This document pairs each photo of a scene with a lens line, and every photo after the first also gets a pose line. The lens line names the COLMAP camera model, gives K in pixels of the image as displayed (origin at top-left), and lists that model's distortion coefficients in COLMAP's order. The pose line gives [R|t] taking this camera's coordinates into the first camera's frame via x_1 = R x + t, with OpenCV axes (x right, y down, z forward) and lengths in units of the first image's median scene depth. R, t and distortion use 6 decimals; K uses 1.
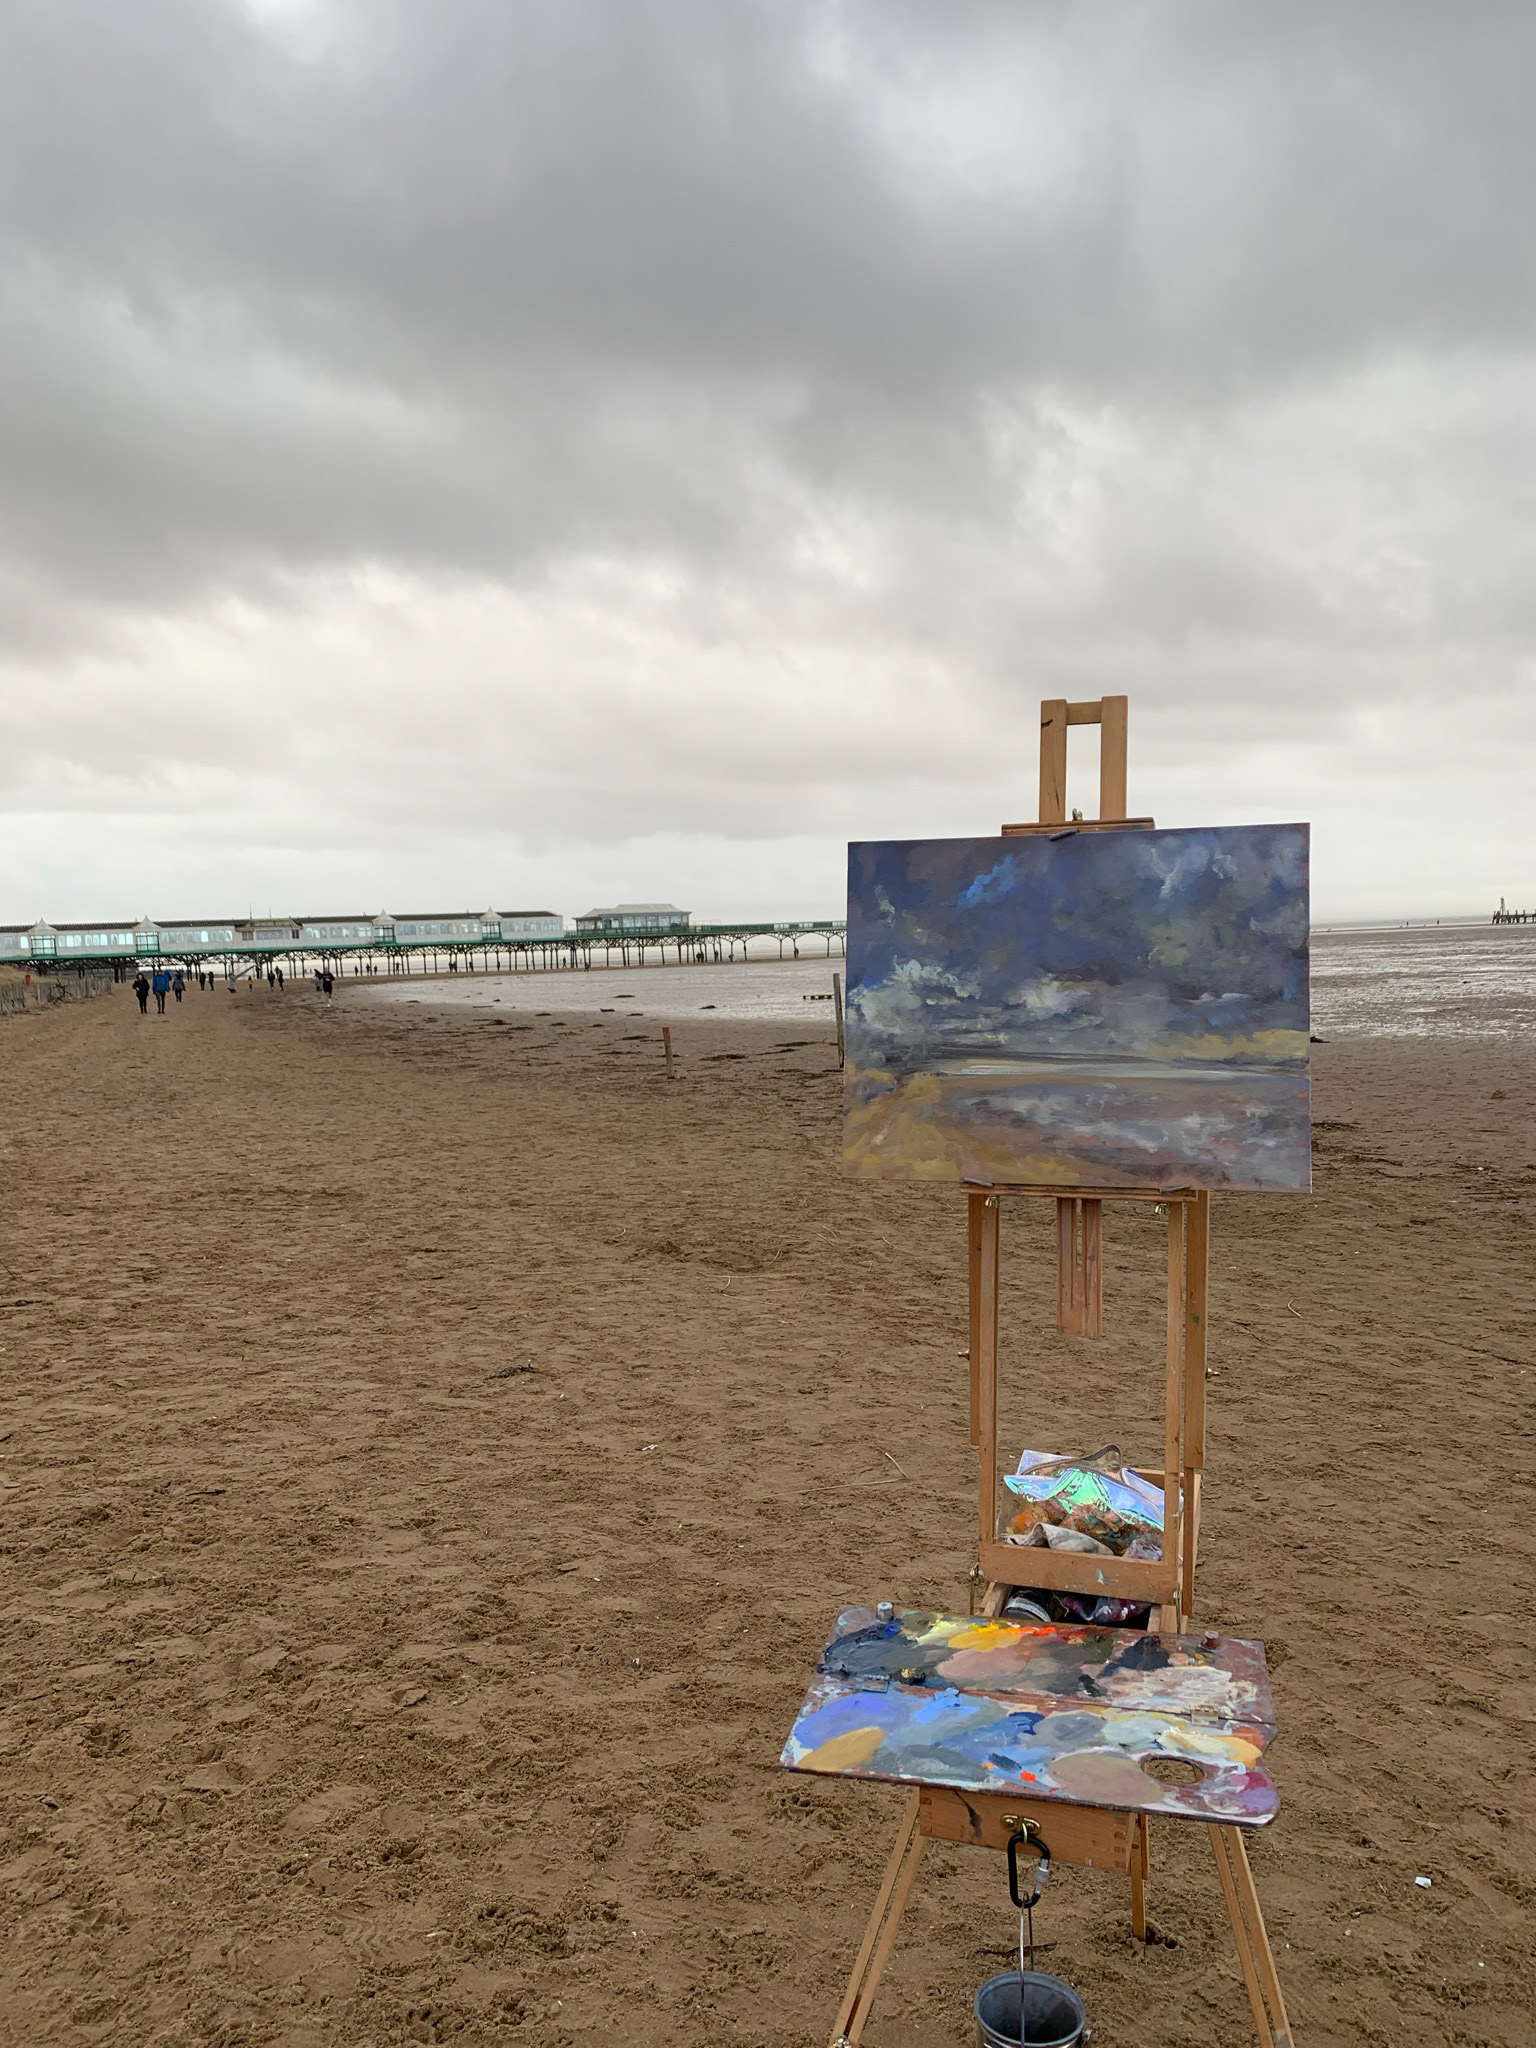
lens RADIAL K [[1526.5, 0, 768.0], [0, 1526.5, 1024.0], [0, 0, 1]] dist [0.109958, -0.114506]
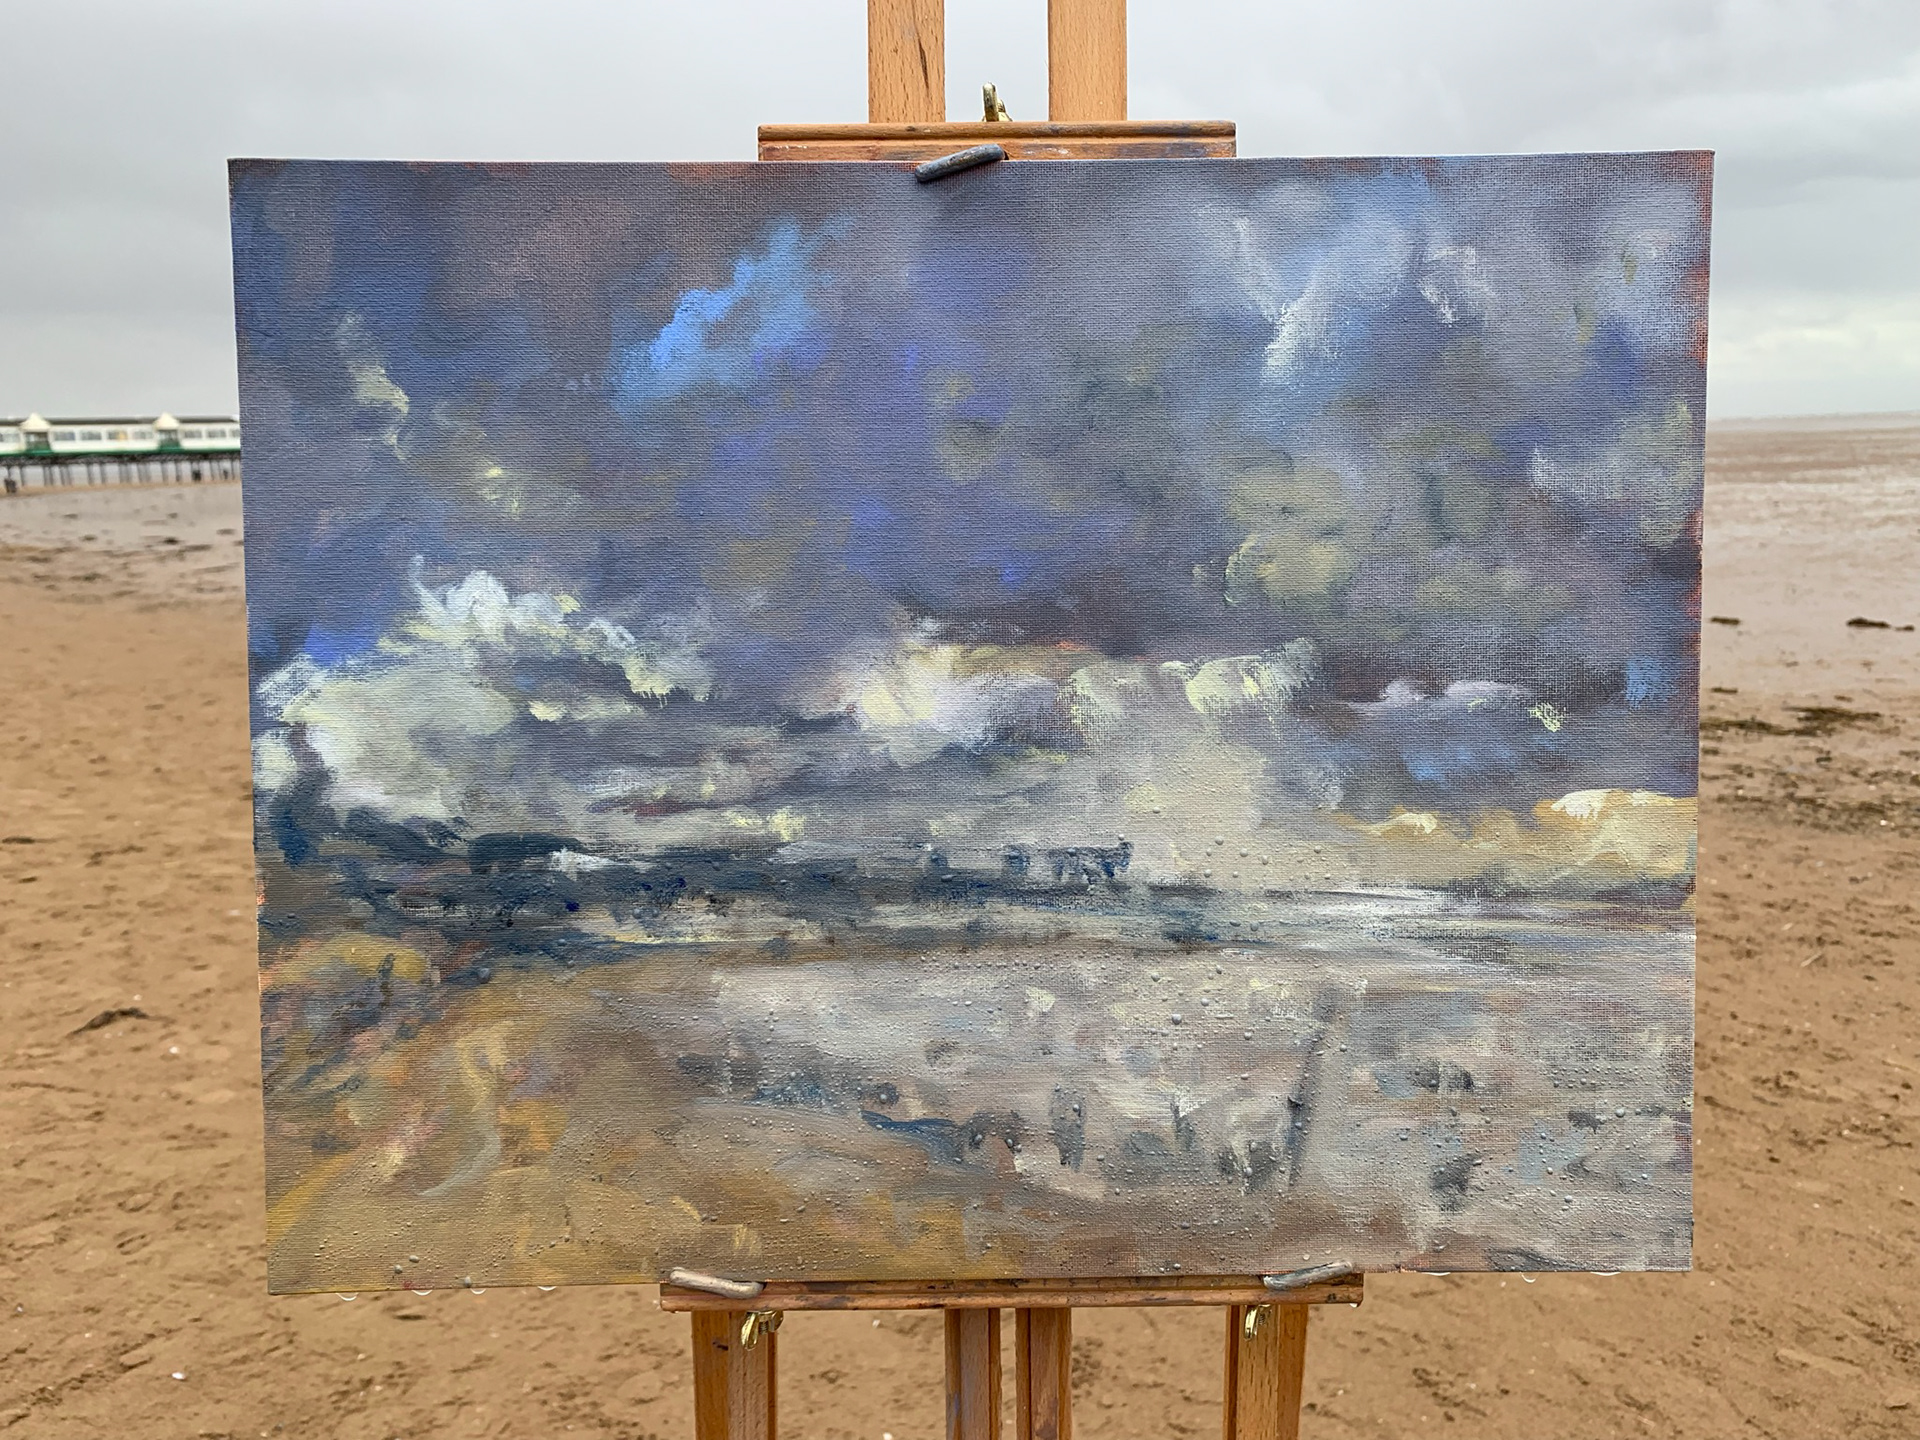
lens RADIAL K [[1390.7, 0, 963.5], [0, 1390.7, 705.4], [0, 0, 1]] dist [0.053196, -0.056309]
pose [[0.949369, -0.045175, 0.310900, 0.056421], [0.006973, 0.992394, 0.122907, -0.028143], [-0.314087, -0.114516, 0.942462, 0.405032]]
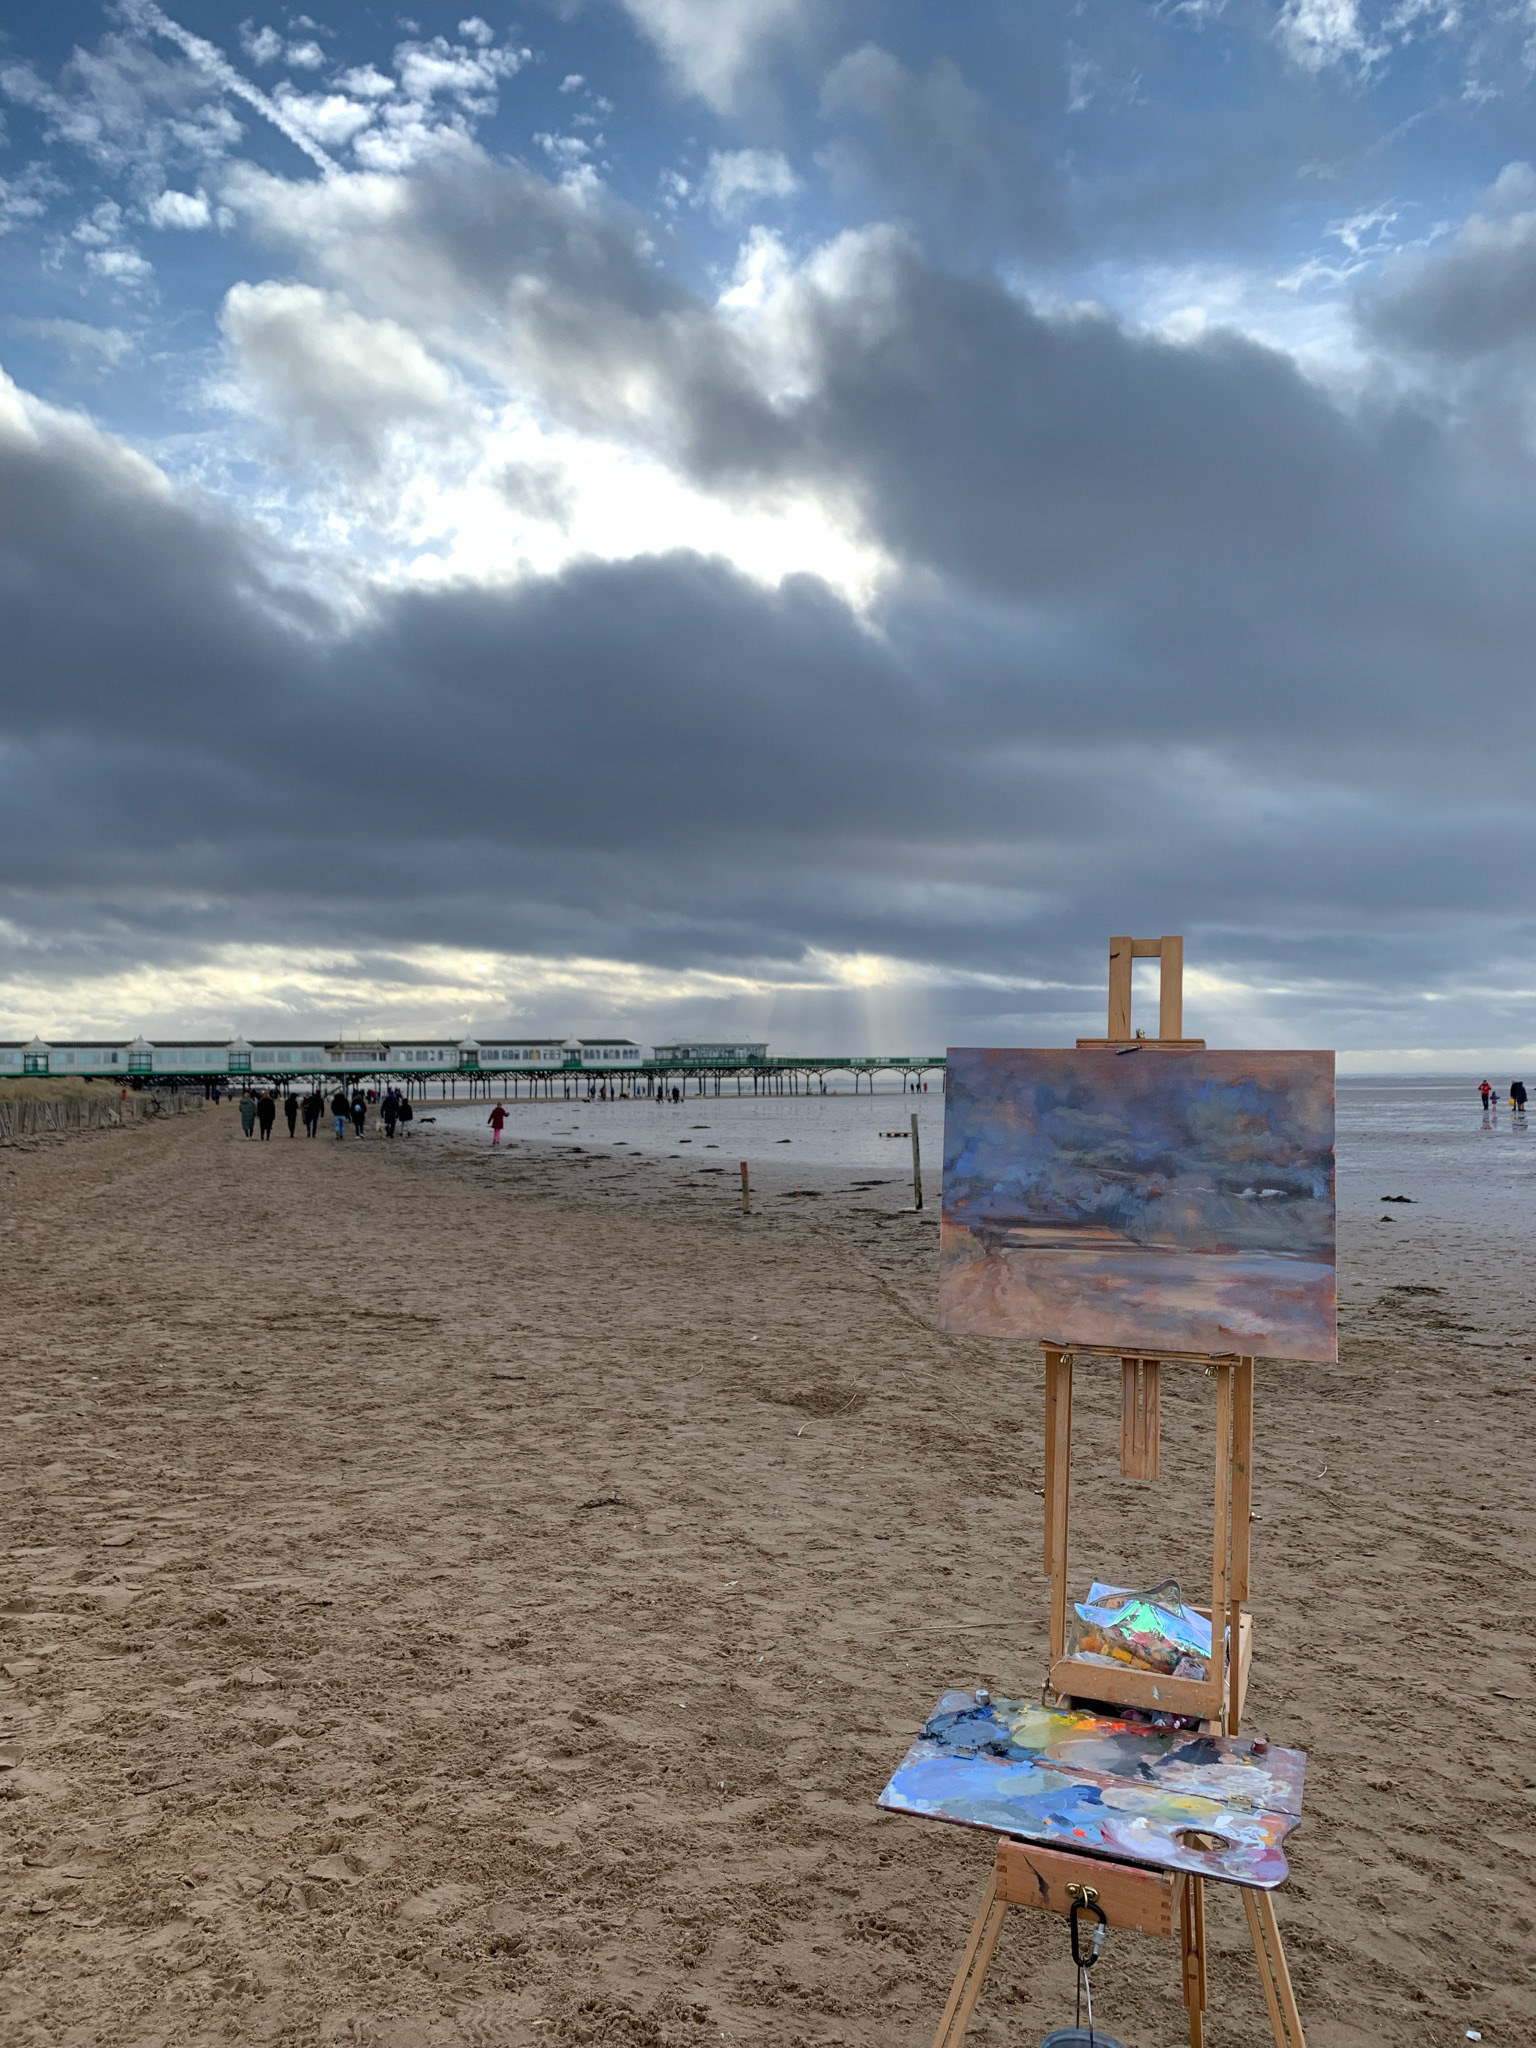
lens RADIAL K [[1542.9, 0, 755.1], [0, 1542.9, 1008.2], [0, 0, 1]] dist [0.086613, -0.088877]
pose [[0.997946, 0.027417, -0.057896, -0.016742], [-0.032815, 0.994990, -0.094434, -0.017494], [0.055017, 0.096140, 0.993846, -0.125855]]
